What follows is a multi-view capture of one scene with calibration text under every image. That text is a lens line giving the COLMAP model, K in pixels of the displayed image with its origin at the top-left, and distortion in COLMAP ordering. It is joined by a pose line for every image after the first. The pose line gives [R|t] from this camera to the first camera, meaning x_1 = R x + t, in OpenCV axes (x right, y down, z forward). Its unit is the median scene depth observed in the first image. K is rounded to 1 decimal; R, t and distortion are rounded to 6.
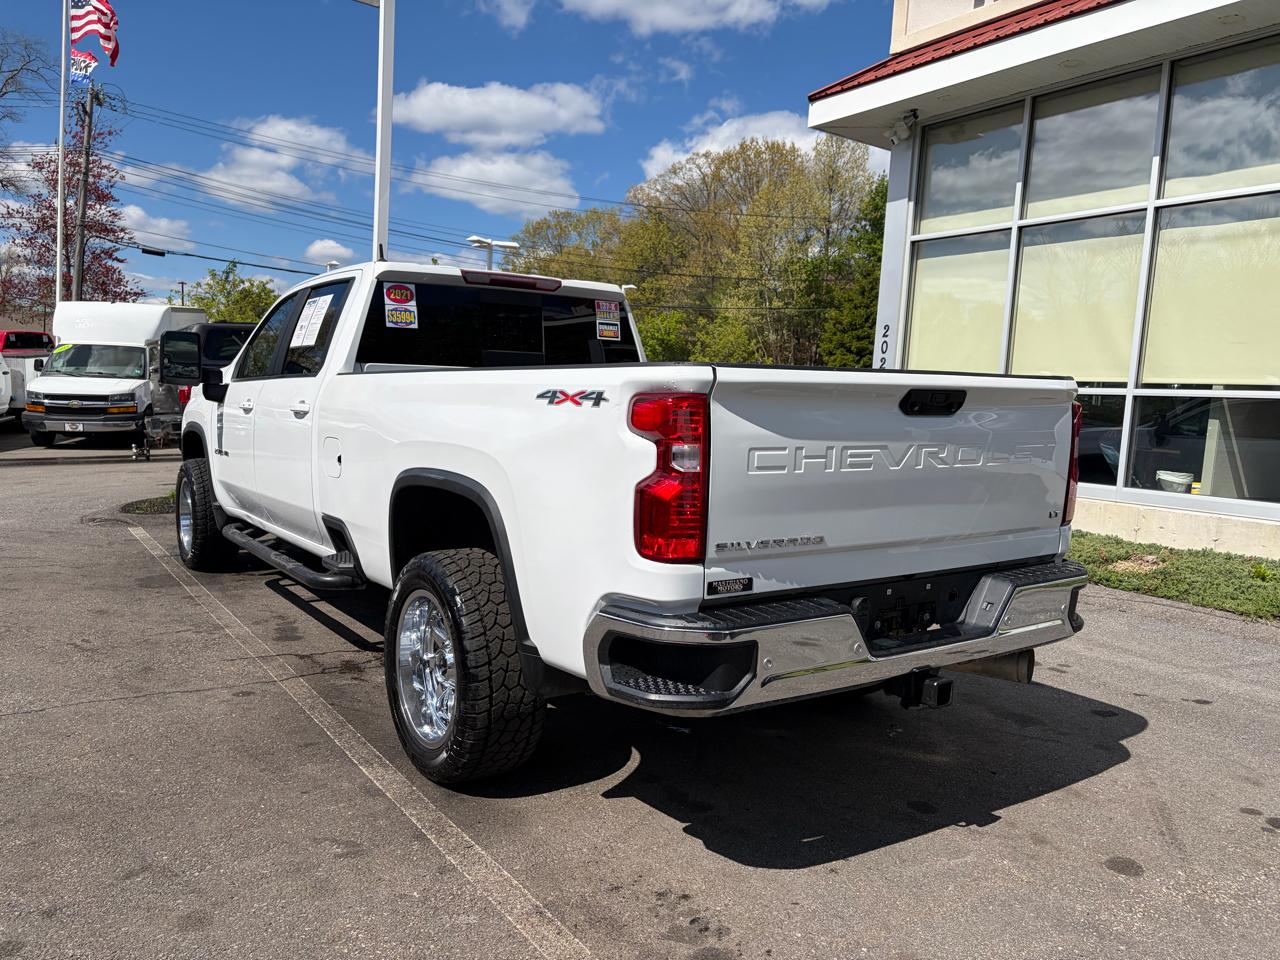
lens RADIAL K [[968.0, 0, 644.8], [0, 968.0, 483.6], [0, 0, 1]] dist [0.045851, -0.041646]
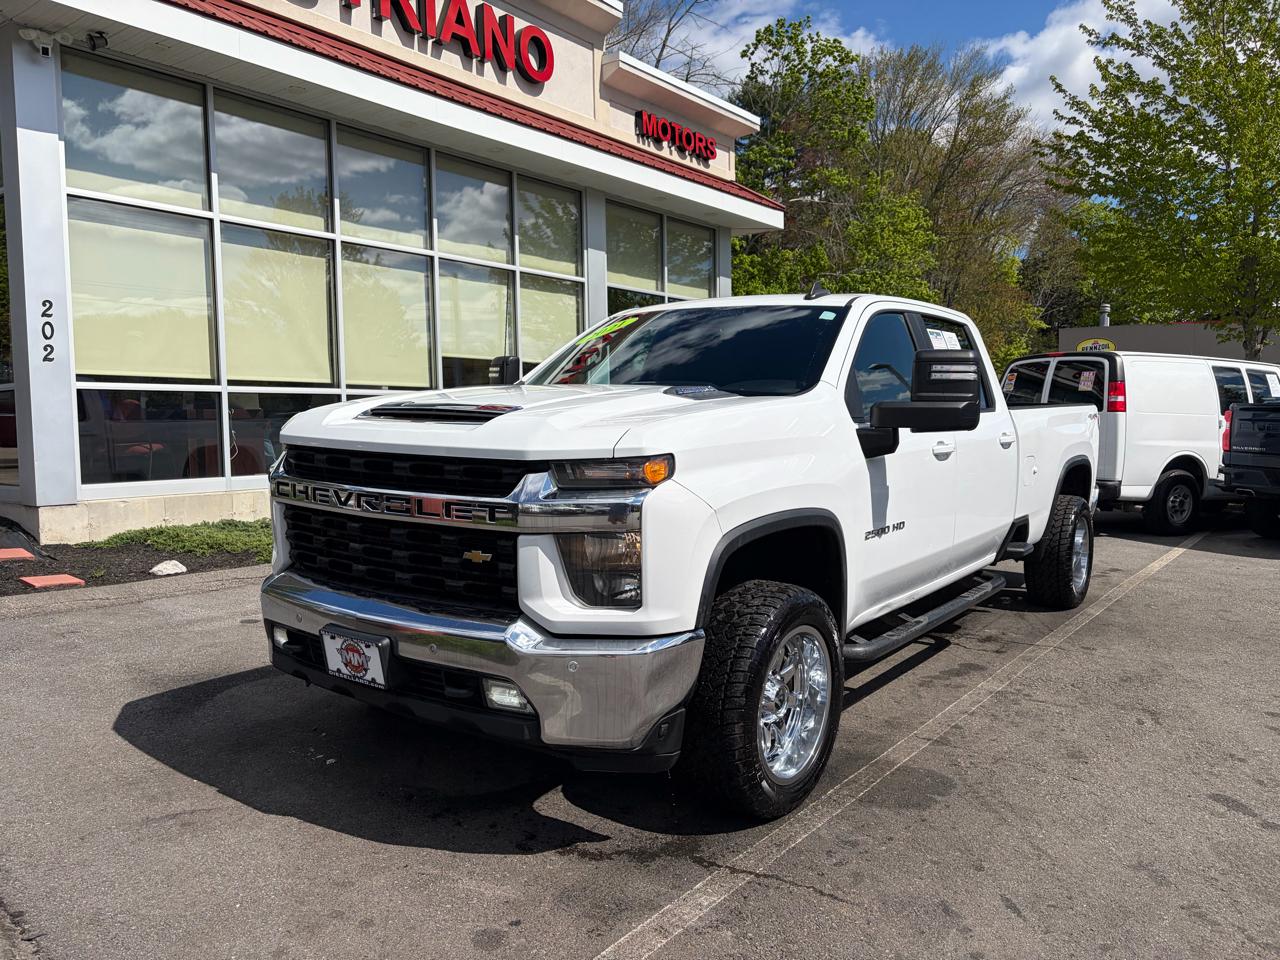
lens RADIAL K [[970.6, 0, 638.6], [0, 970.6, 484.8], [0, 0, 1]] dist [0.041116, -0.037314]
pose [[-0.321030, -0.115514, 0.939998, -1.116814], [0.067573, 0.987210, 0.144393, -0.189529], [-0.944655, 0.109873, -0.309119, 1.520122]]
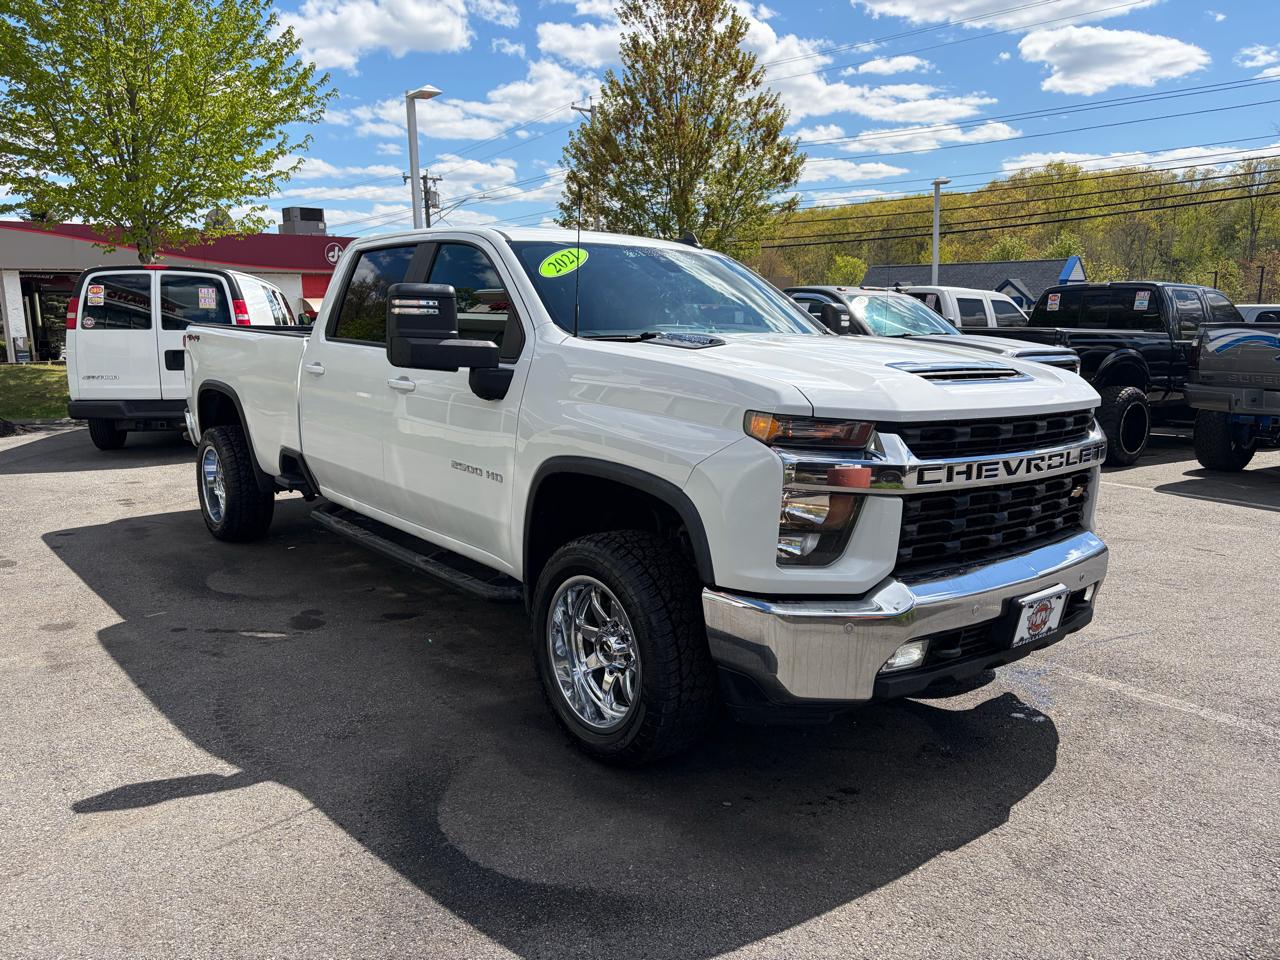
lens RADIAL K [[970.6, 0, 645.8], [0, 970.6, 473.7], [0, 0, 1]] dist [0.041116, -0.037314]
pose [[-0.995889, -0.032854, -0.084411, -0.253154], [-0.052742, 0.967960, 0.245505, -0.232826], [0.073641, 0.248948, -0.965713, 2.037762]]
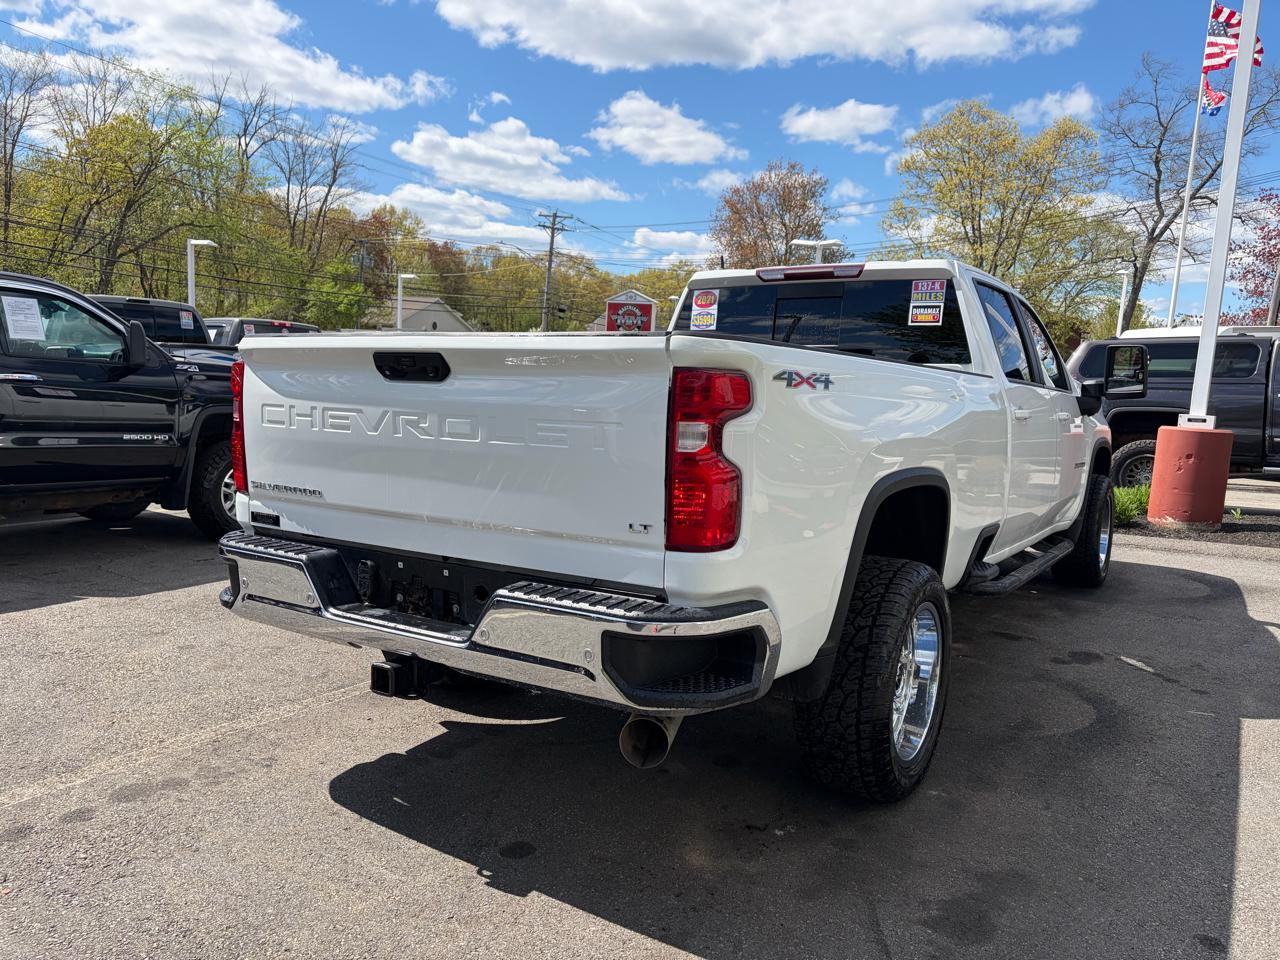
lens RADIAL K [[968.0, 0, 647.6], [0, 968.0, 481.7], [0, 0, 1]] dist [0.045851, -0.041646]
pose [[0.384991, 0.074657, -0.919896, 0.644572], [-0.108903, 0.993434, 0.035048, -0.016259], [0.916473, 0.086686, 0.390594, 0.443817]]
